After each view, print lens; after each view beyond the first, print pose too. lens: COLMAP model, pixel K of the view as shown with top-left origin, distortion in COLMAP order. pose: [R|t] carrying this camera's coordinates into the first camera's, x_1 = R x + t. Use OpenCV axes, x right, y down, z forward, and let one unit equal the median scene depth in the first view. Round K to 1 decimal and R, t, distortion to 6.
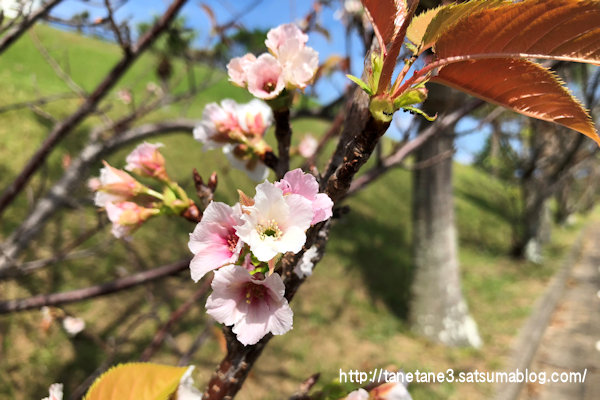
lens RADIAL K [[484.6, 0, 299.7], [0, 484.6, 222.6], [0, 0, 1]] dist [0.005485, -0.095505]
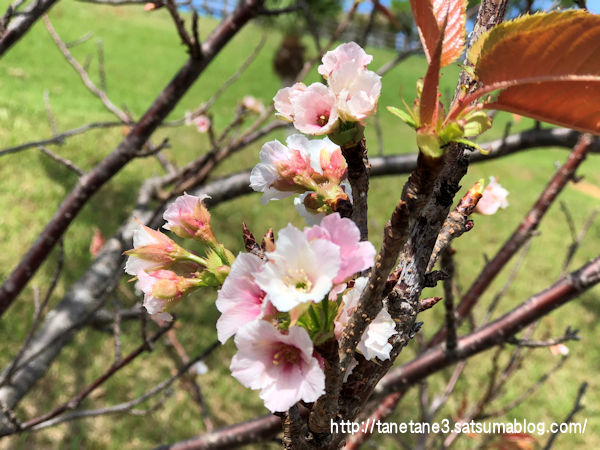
lens RADIAL K [[1008.6, 0, 300.0], [0, 1008.6, 225.0], [0, 0, 1]] dist [-0.257672, 0.065954]
pose [[0.969760, -0.028507, -0.242390, 0.301905], [-0.005142, 0.990548, -0.137068, 0.127952], [0.244006, 0.134169, 0.960448, -0.612899]]
